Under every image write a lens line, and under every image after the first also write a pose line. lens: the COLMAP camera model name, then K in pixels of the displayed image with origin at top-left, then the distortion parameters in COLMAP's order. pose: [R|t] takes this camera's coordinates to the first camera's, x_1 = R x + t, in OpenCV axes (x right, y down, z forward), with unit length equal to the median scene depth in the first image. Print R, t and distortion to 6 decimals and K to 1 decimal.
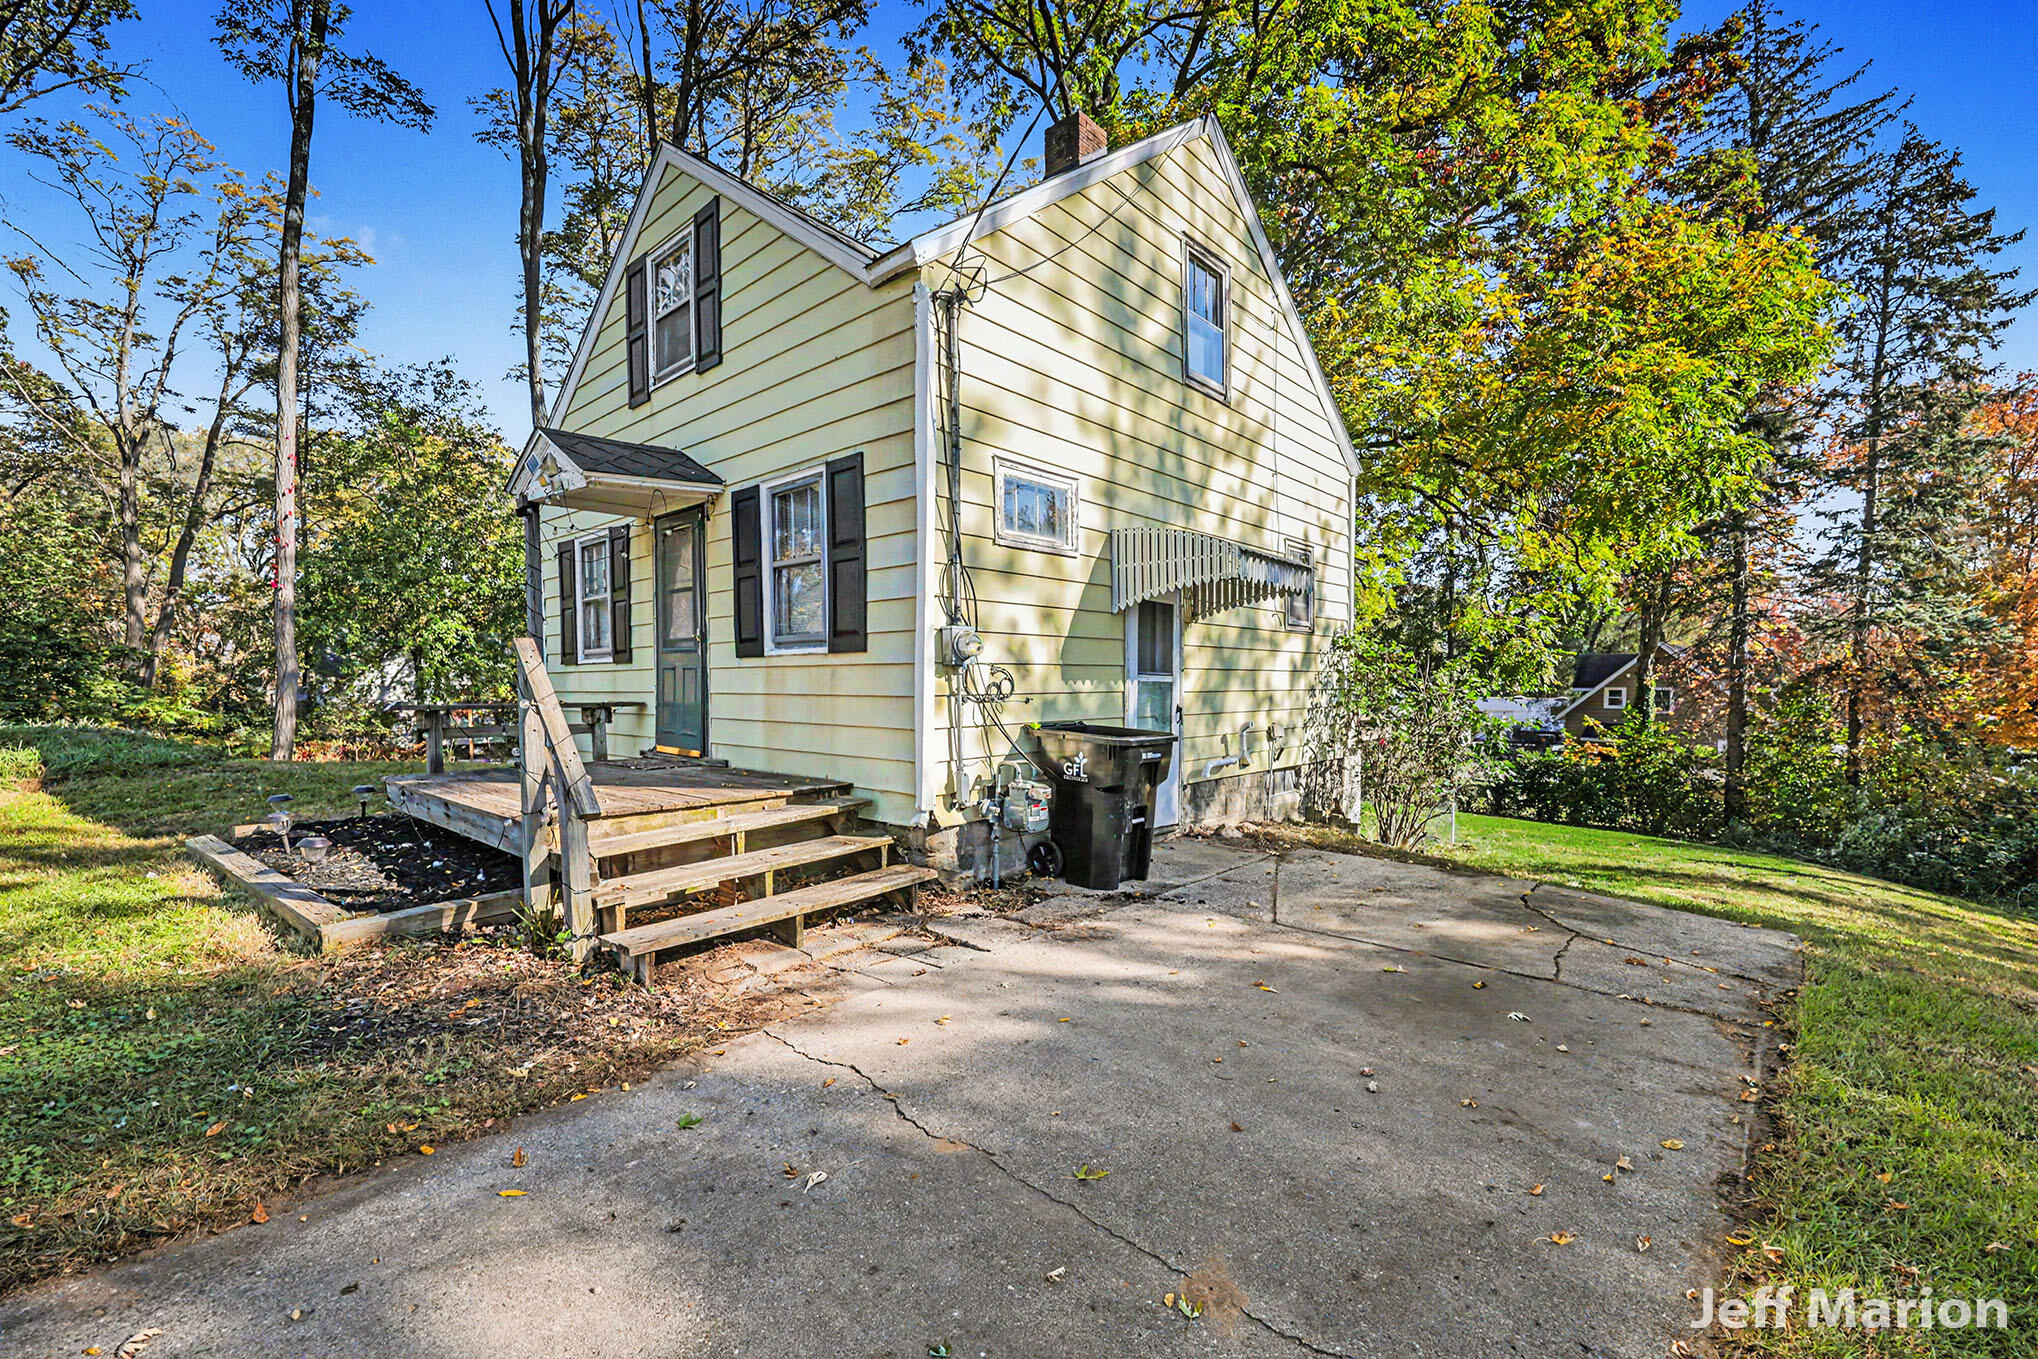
lens RADIAL K [[807.2, 0, 1037.6], [0, 807.2, 698.8], [0, 0, 1]] dist [-0.002184, -0.000359]
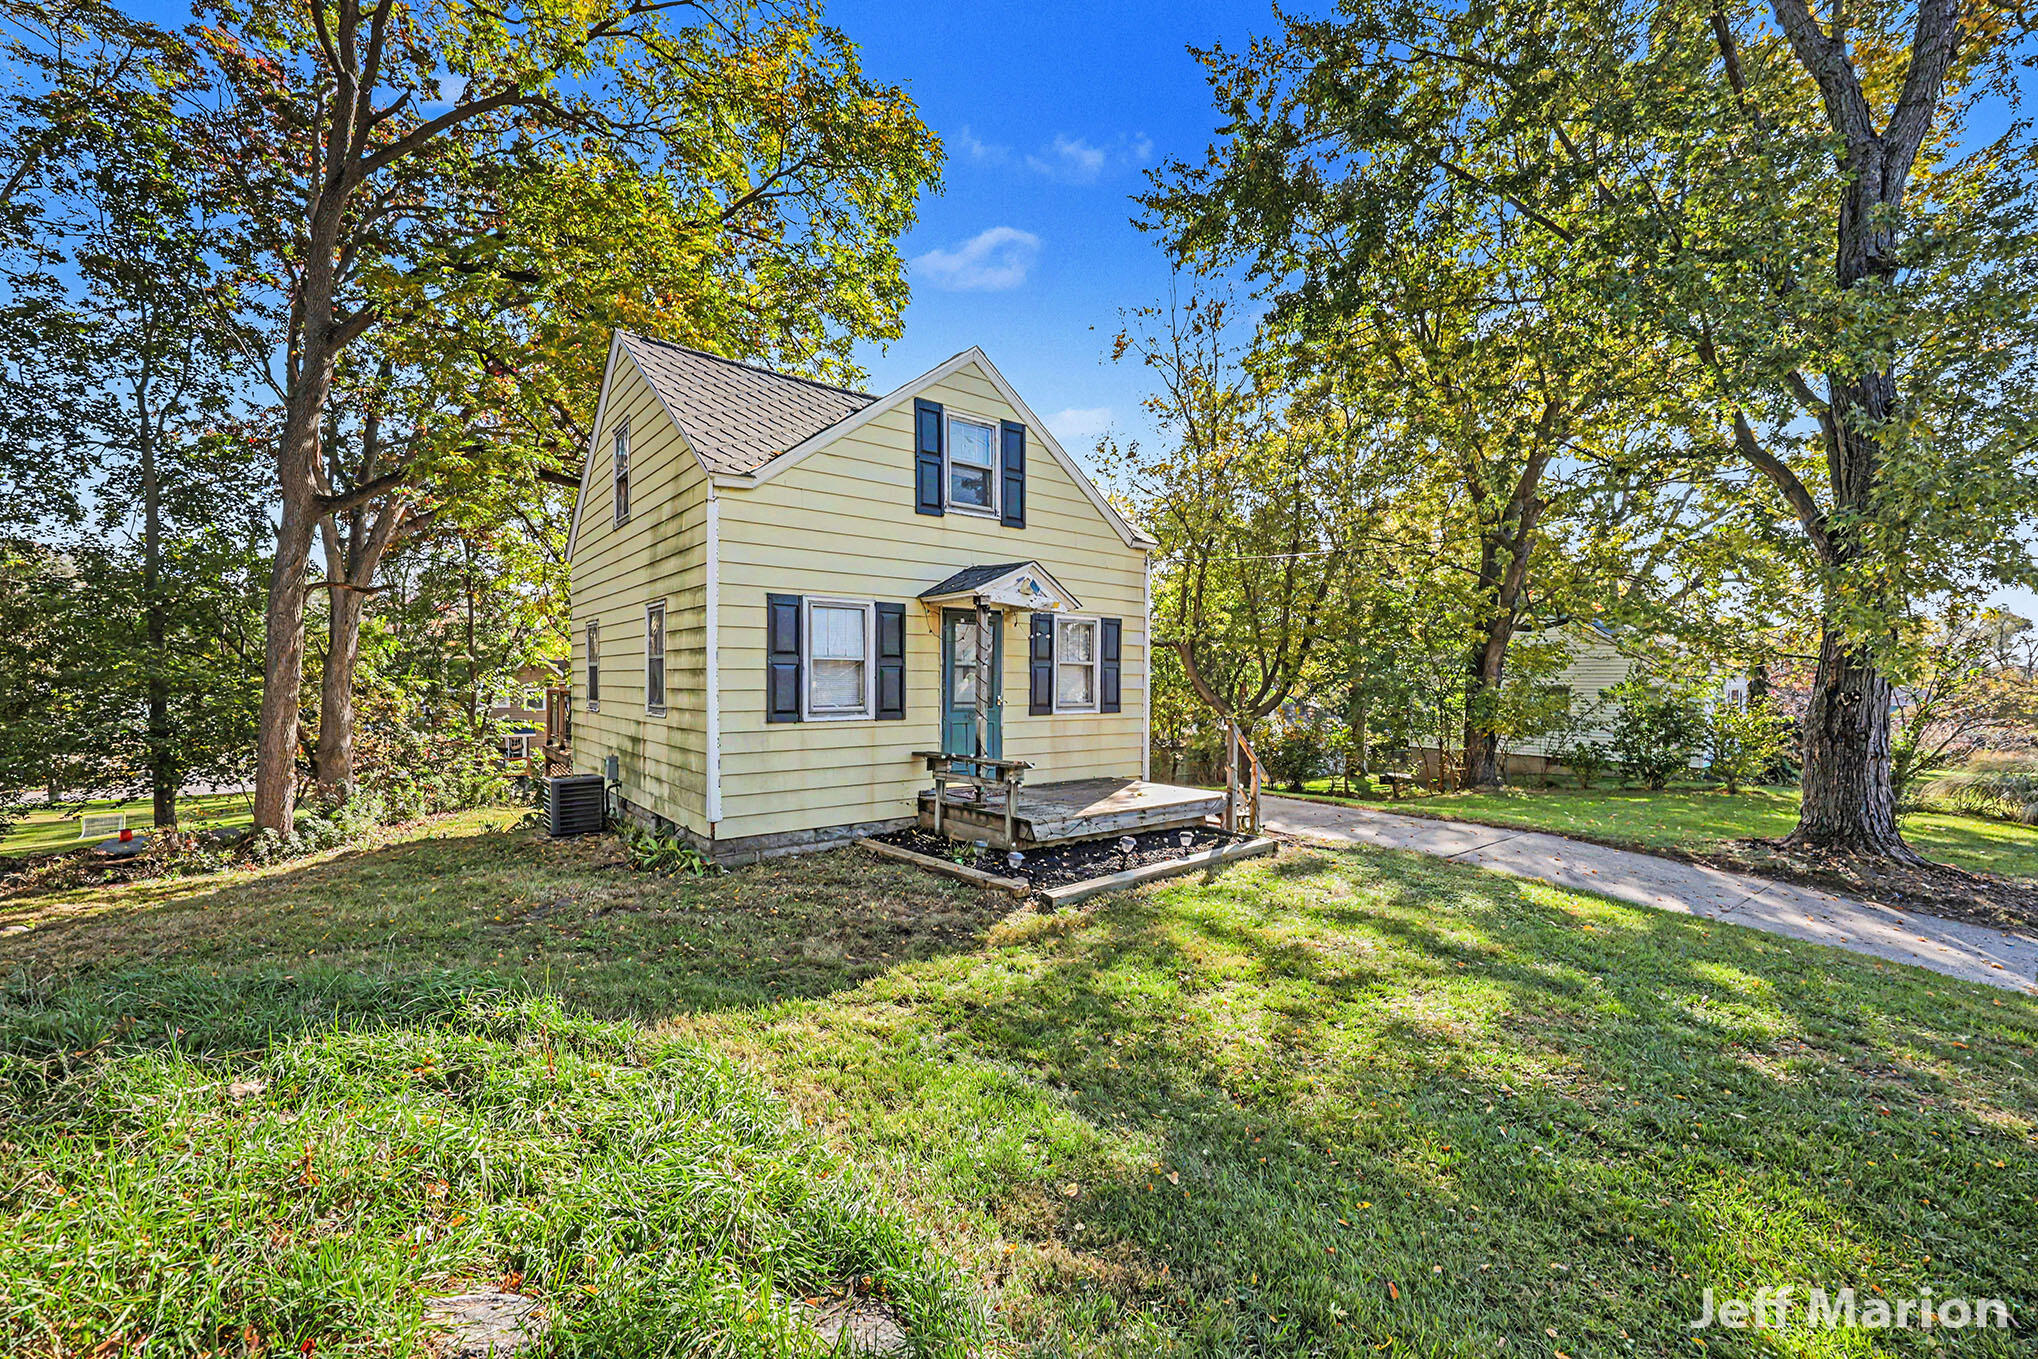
lens RADIAL K [[822.2, 0, 1025.1], [0, 822.2, 674.7], [0, 0, 1]] dist [0.000575, -0.000082]
pose [[0.184487, 0.009256, 0.982791, -1.308391], [0.006282, 0.999924, -0.010596, -0.076139], [-0.982815, 0.008128, 0.184415, 0.469472]]
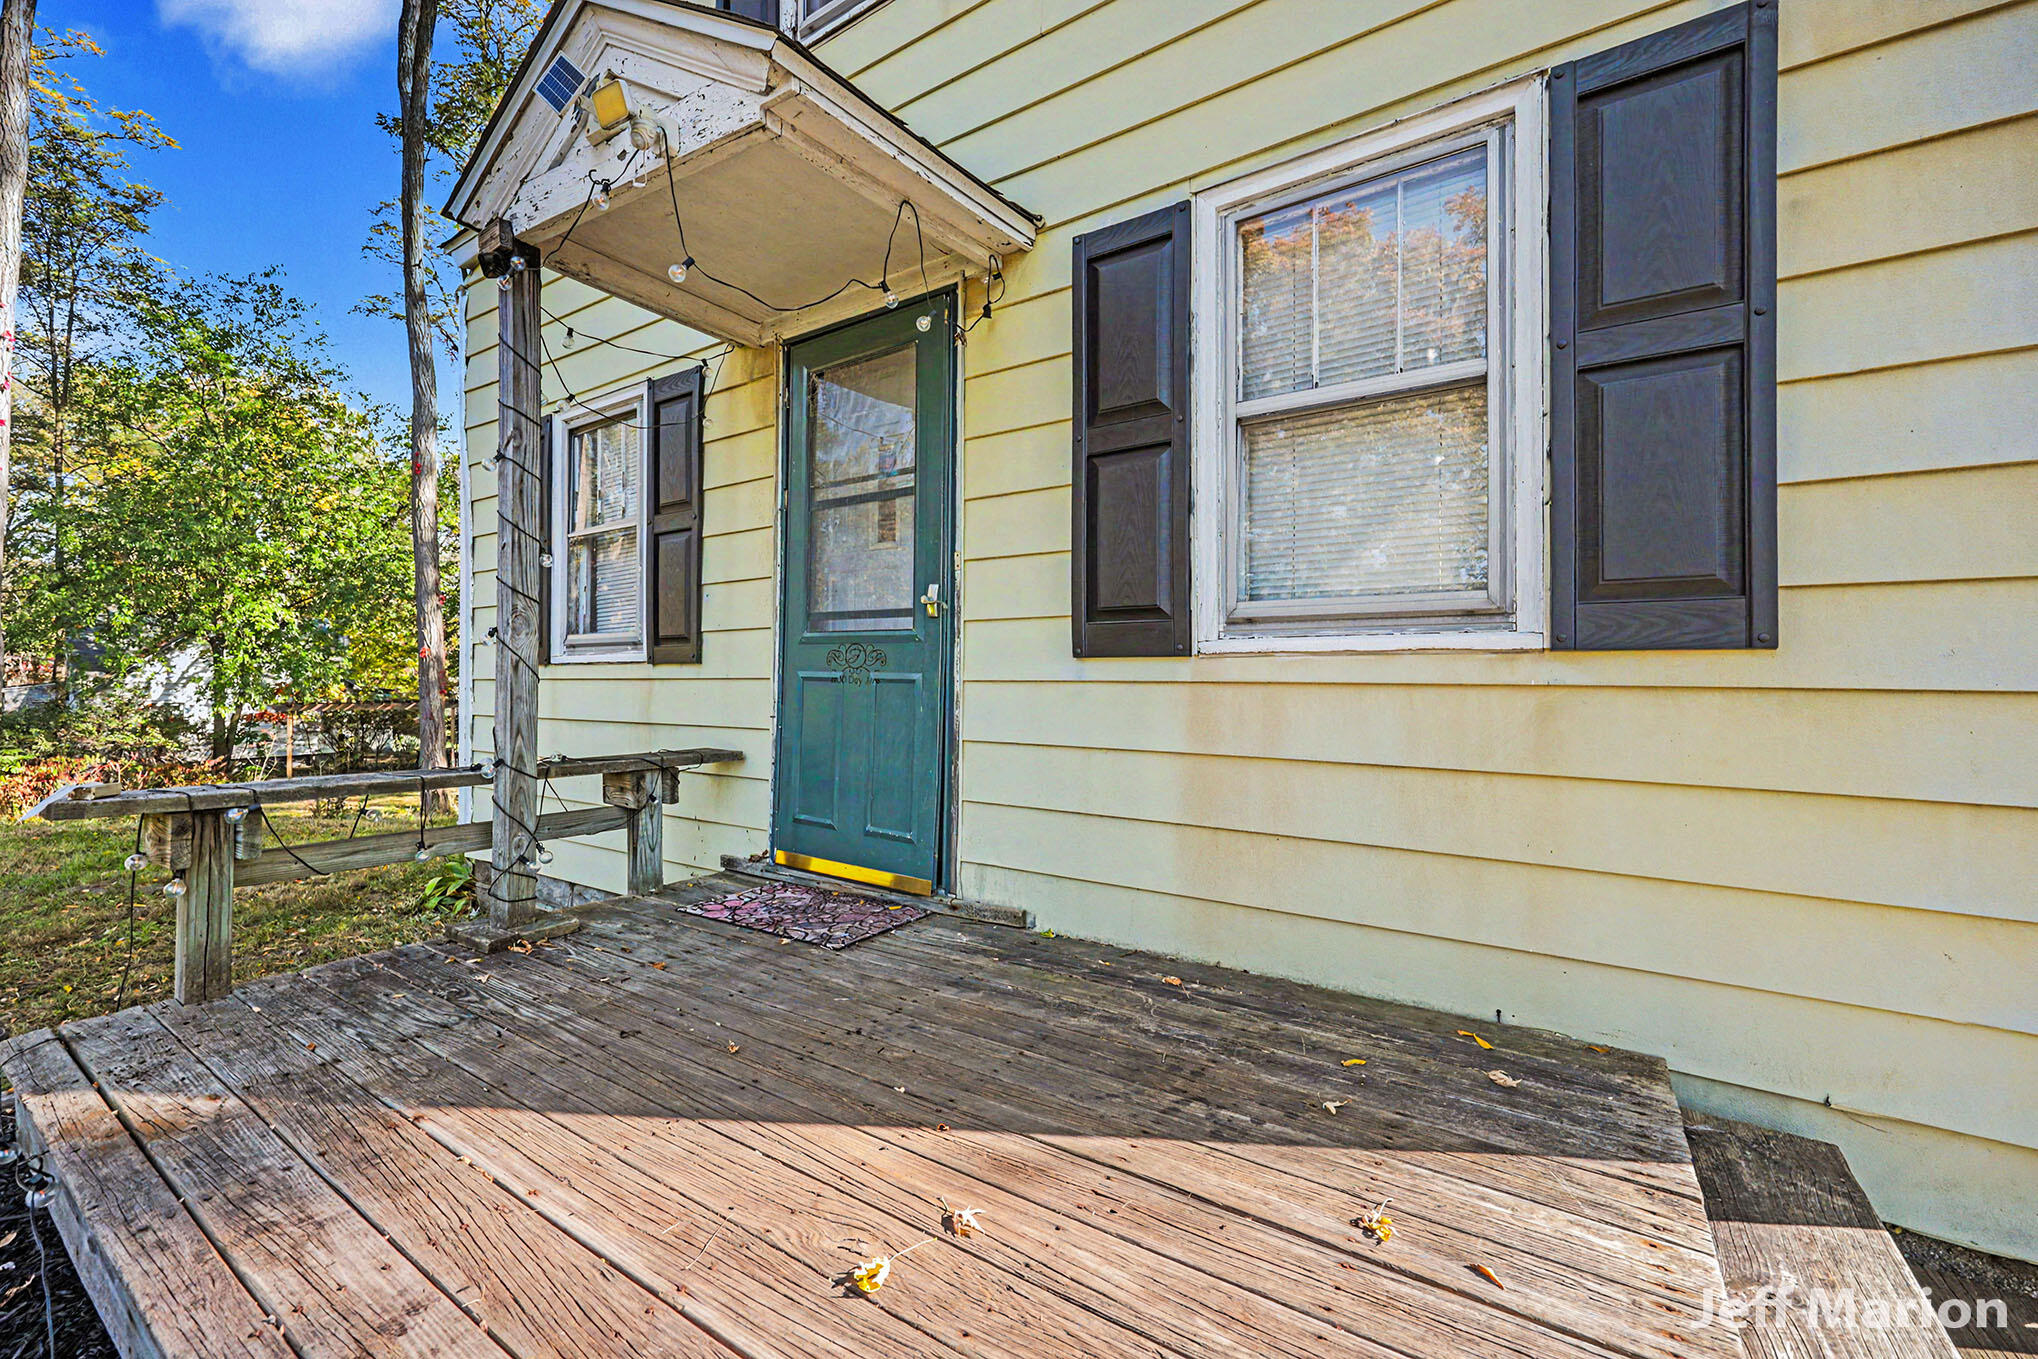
lens RADIAL K [[822.2, 0, 1025.1], [0, 822.2, 674.7], [0, 0, 1]] dist [0.000575, -0.000082]
pose [[0.993002, 0.012179, 0.117467, -0.293984], [-0.008402, 0.999433, -0.032598, -0.019164], [-0.117797, 0.031383, 0.992542, 0.400650]]
